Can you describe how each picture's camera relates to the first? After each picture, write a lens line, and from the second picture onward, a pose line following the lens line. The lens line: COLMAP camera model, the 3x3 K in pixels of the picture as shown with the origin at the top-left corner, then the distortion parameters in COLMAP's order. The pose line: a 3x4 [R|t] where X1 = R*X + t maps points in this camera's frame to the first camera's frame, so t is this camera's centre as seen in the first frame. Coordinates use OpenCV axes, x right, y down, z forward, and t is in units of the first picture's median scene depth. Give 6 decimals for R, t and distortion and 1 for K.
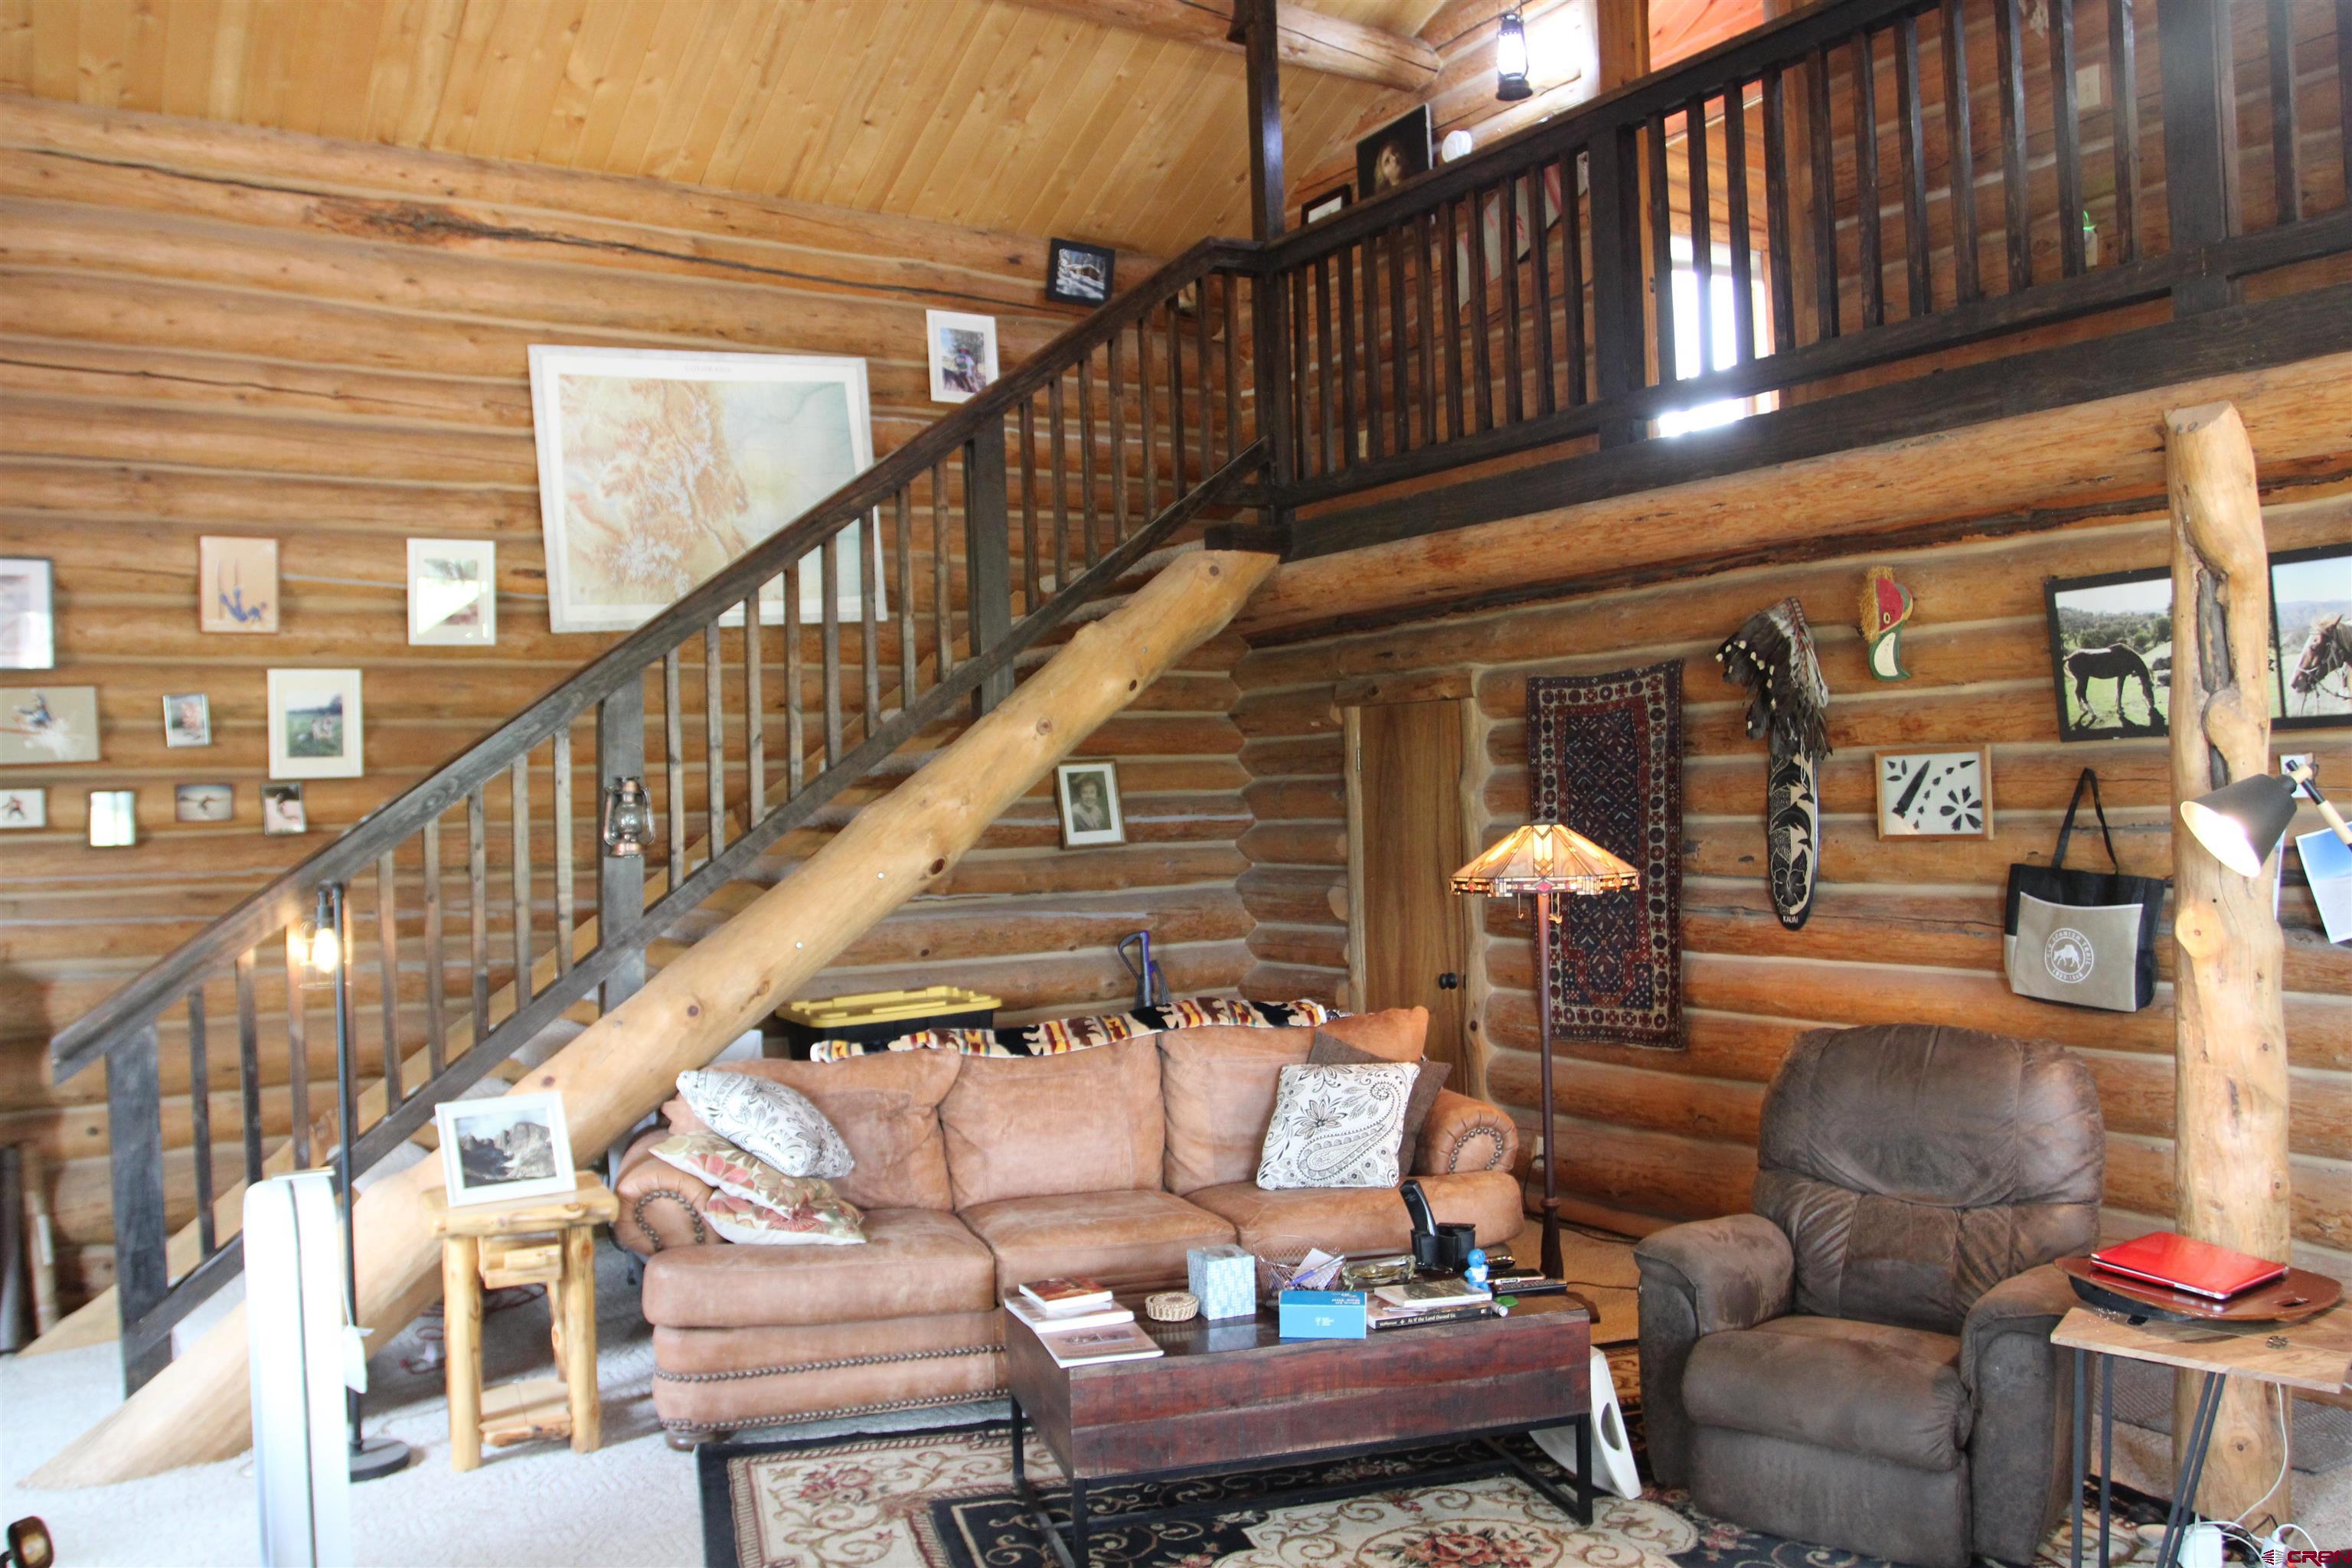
lens RADIAL K [[1831.4, 0, 1171.9], [0, 1831.4, 791.3], [0, 0, 1]] dist [-0.074727, 0.024029]
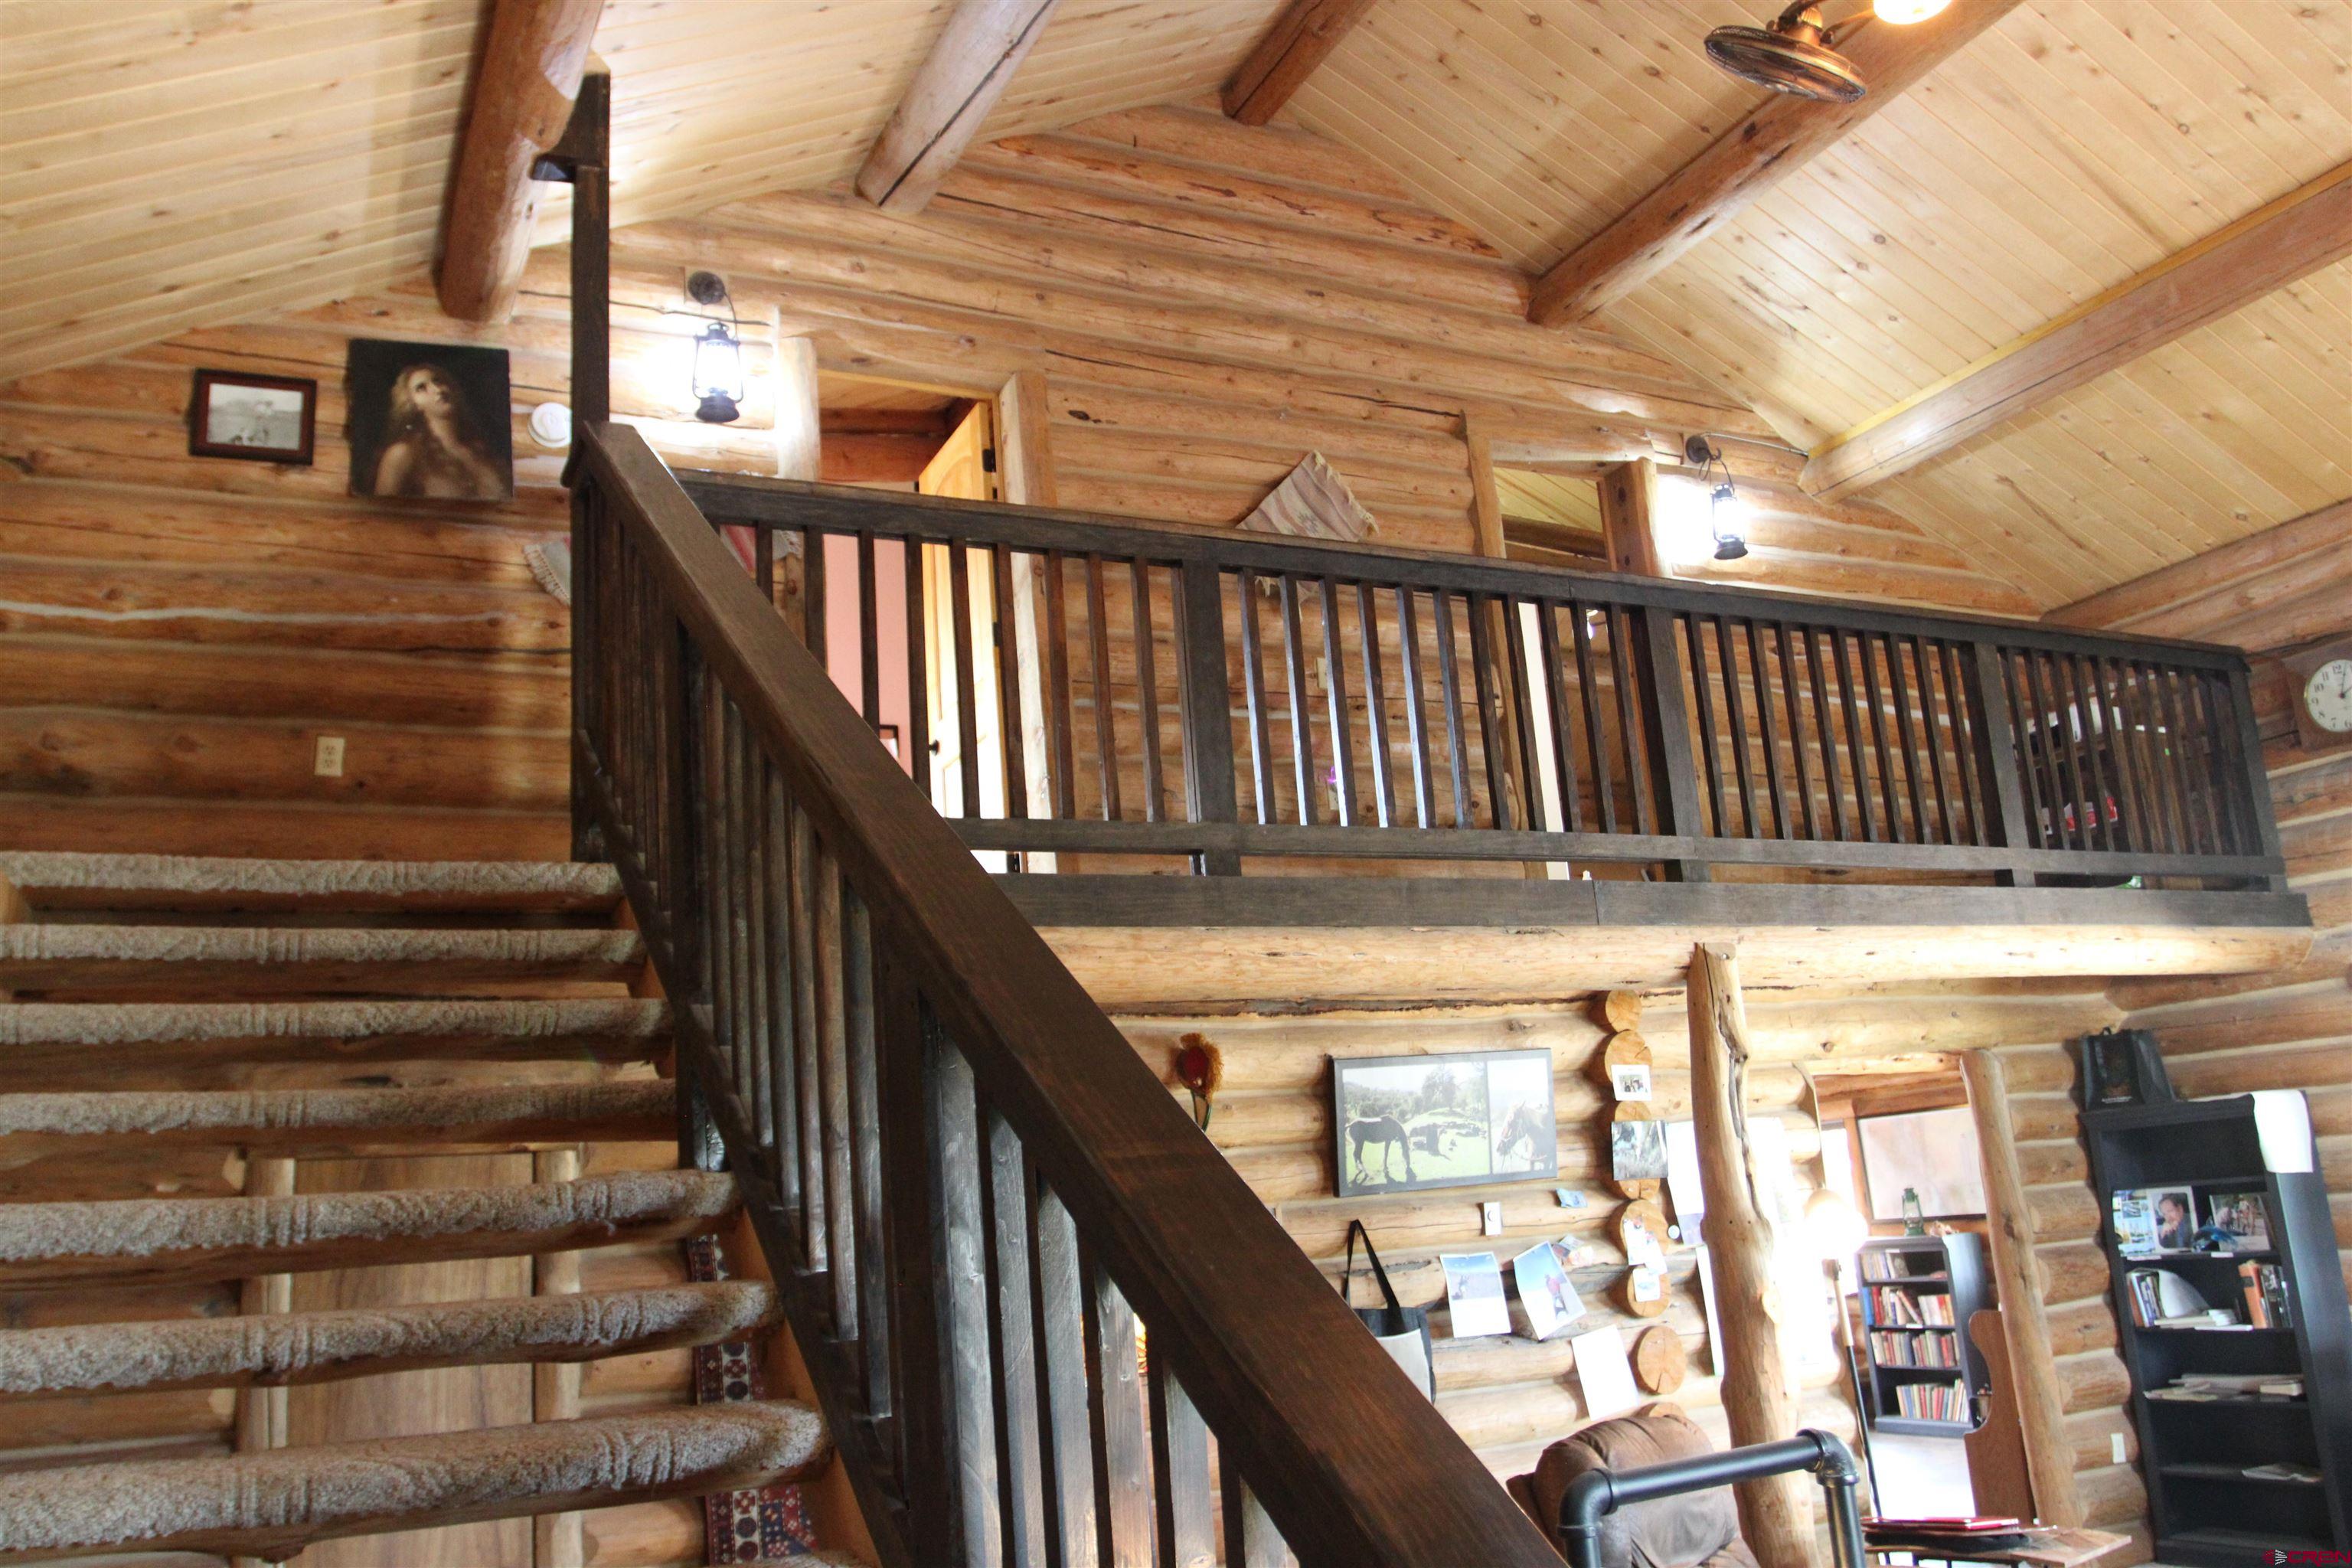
lens RADIAL K [[1831.4, 0, 1178.4], [0, 1831.4, 792.3], [0, 0, 1]] dist [-0.074727, 0.024029]
pose [[0.118712, 0.244346, 0.962394, -0.738467], [0.067329, 0.965036, -0.253322, 0.012393], [-0.990643, 0.094869, 0.098110, 0.971233]]
